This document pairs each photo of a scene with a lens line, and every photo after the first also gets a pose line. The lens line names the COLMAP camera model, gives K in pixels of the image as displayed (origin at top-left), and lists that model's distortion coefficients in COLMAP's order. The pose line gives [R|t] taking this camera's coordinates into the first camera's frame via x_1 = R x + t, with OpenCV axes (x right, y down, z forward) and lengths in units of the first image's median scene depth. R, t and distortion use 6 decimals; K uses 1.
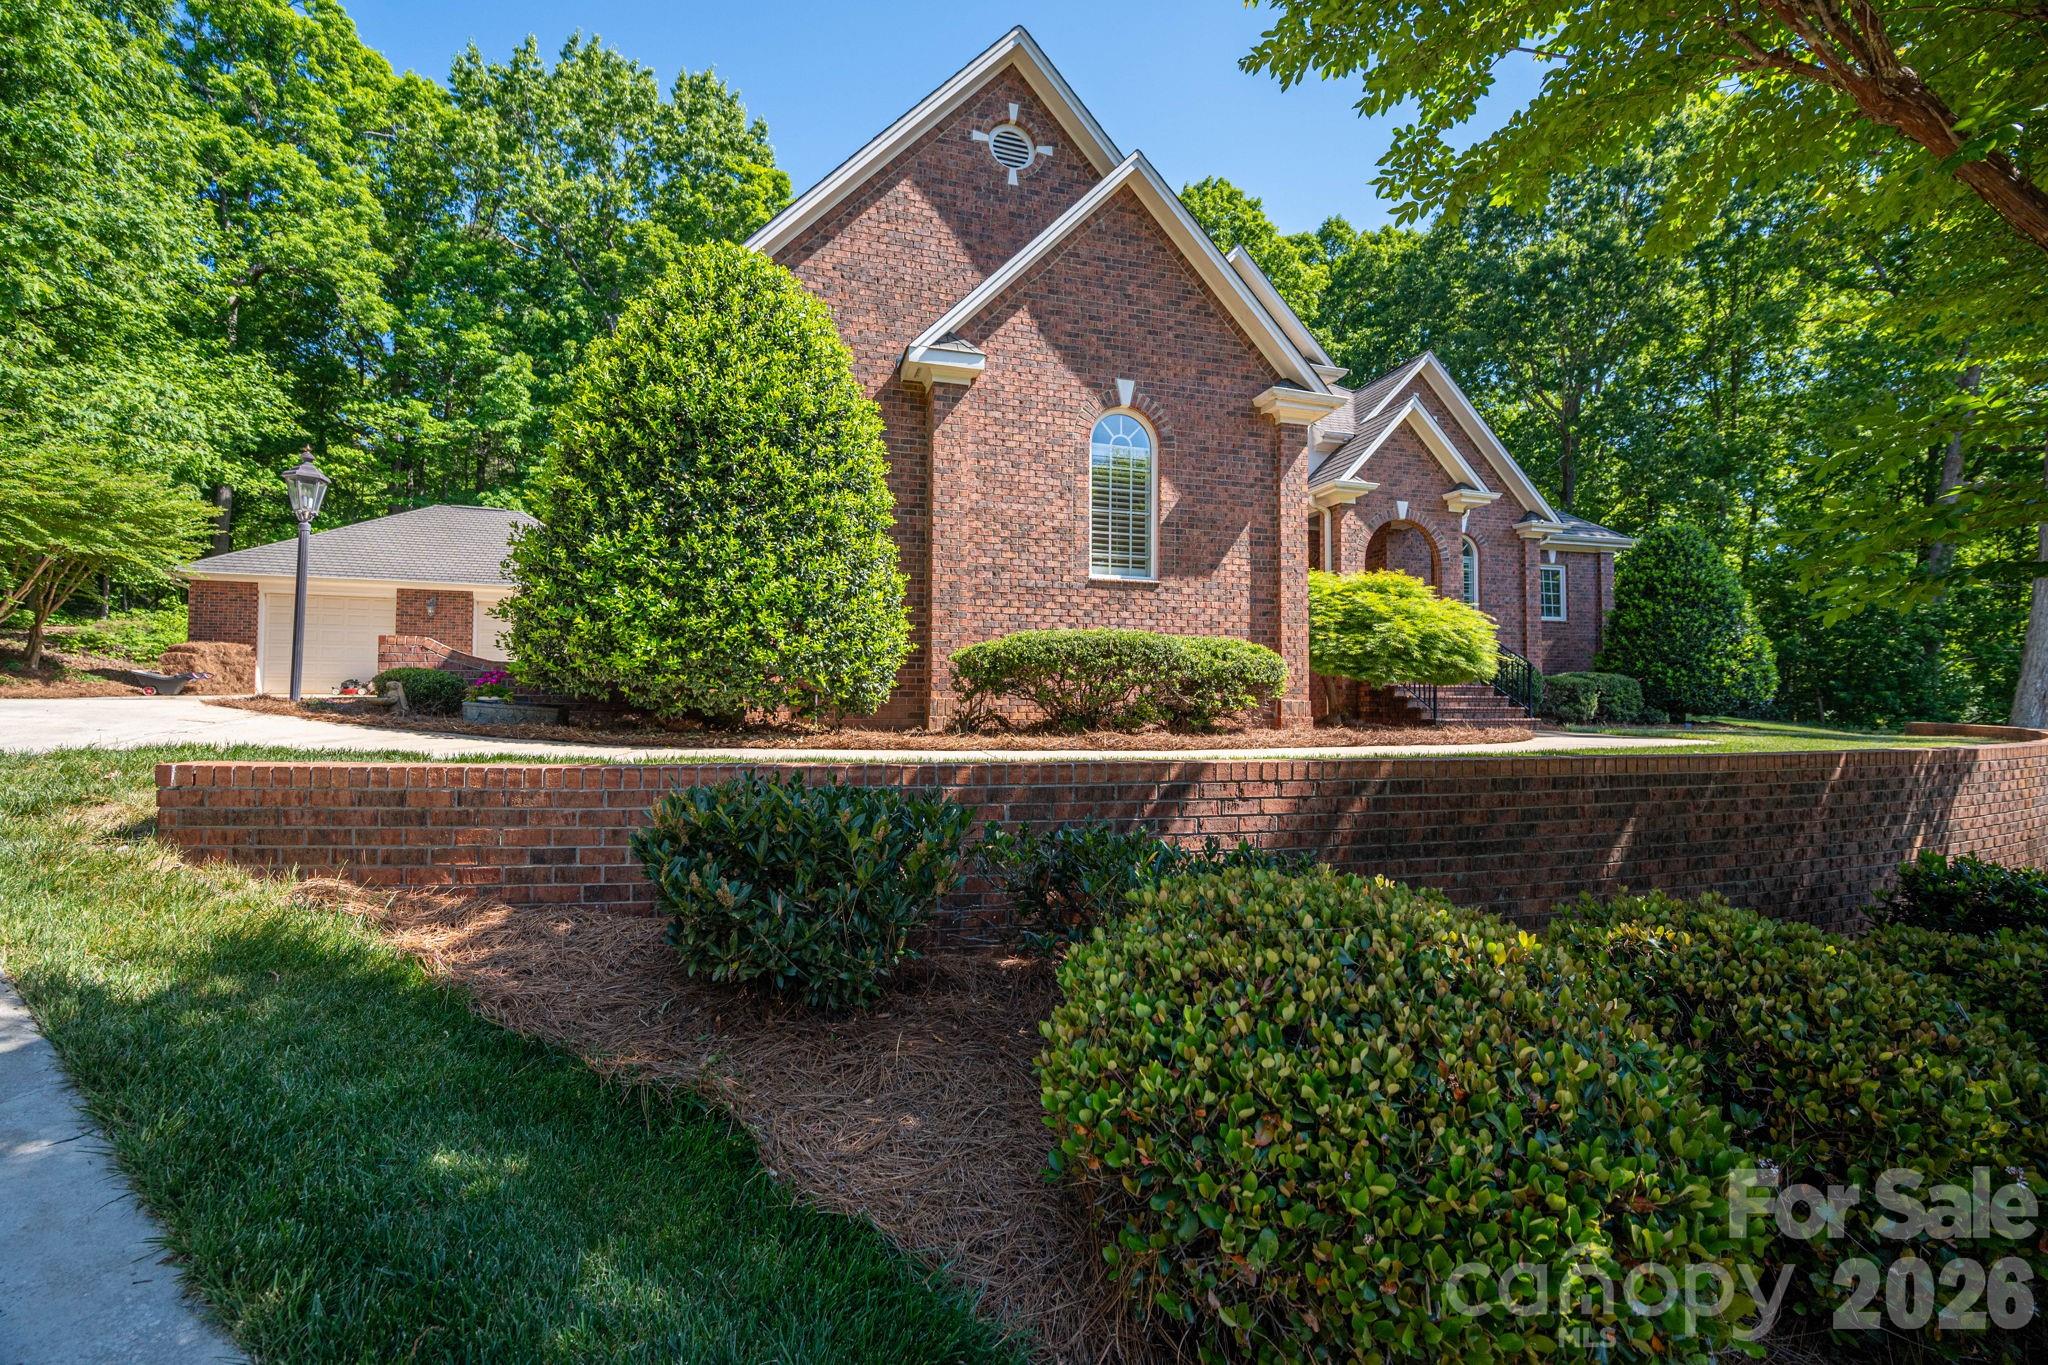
lens RADIAL K [[835.8, 0, 1039.0], [0, 835.8, 677.8], [0, 0, 1]] dist [-0.016648, -0.000411]
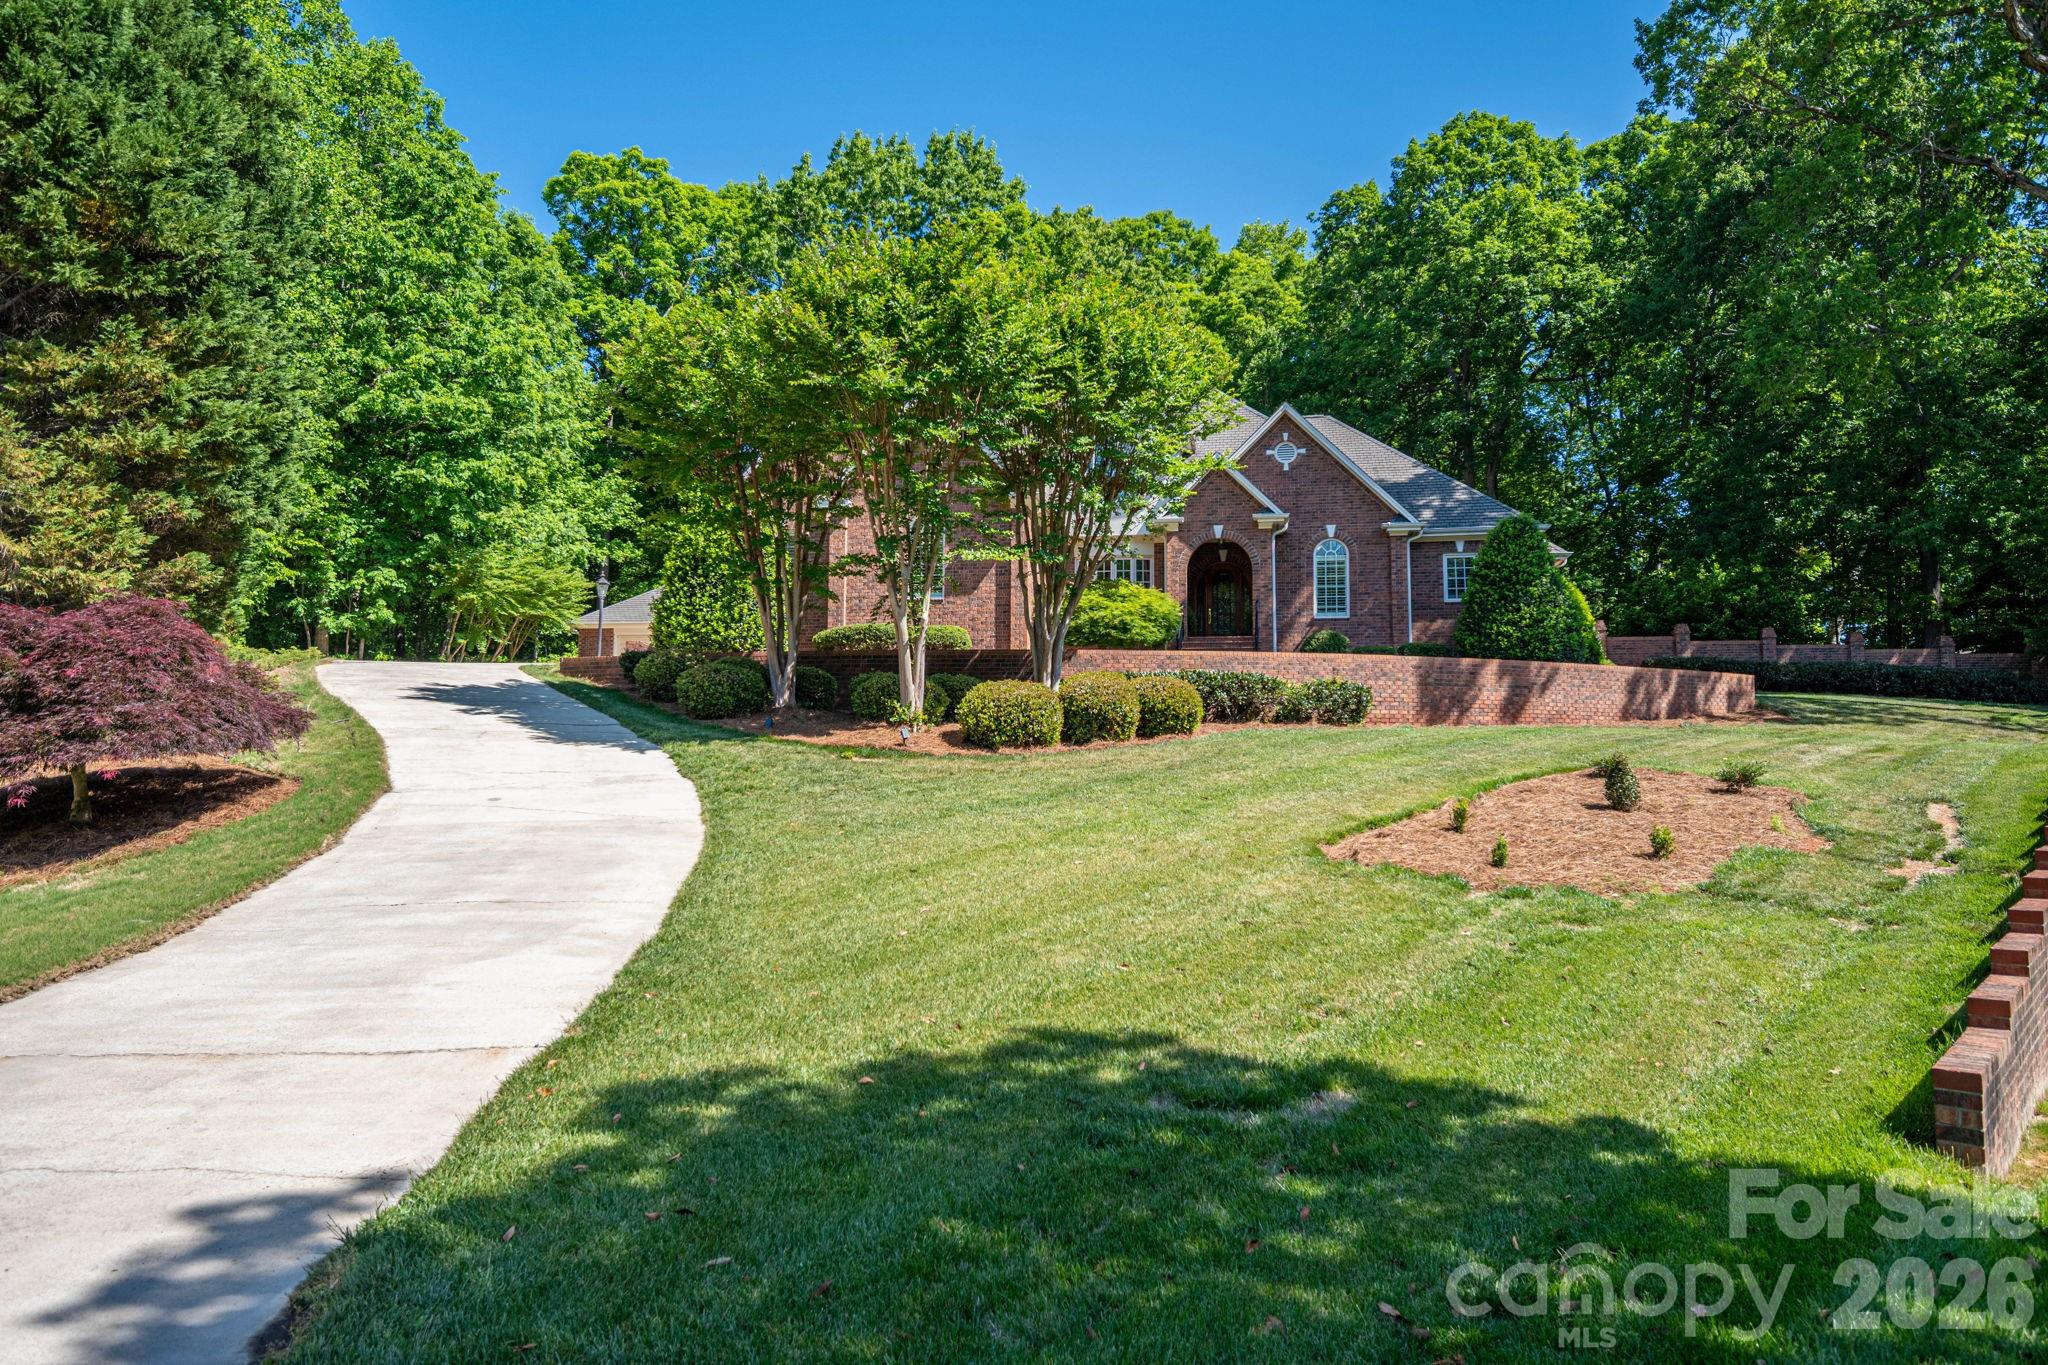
lens RADIAL K [[1317.8, 0, 1076.7], [0, 1317.8, 676.6], [0, 0, 1]] dist [-0.010577, 0.000592]
pose [[0.898045, -0.036107, -0.438420, 1.163472], [0.013409, 0.998410, -0.054759, 0.156558], [0.439700, 0.043297, 0.897100, -1.058617]]
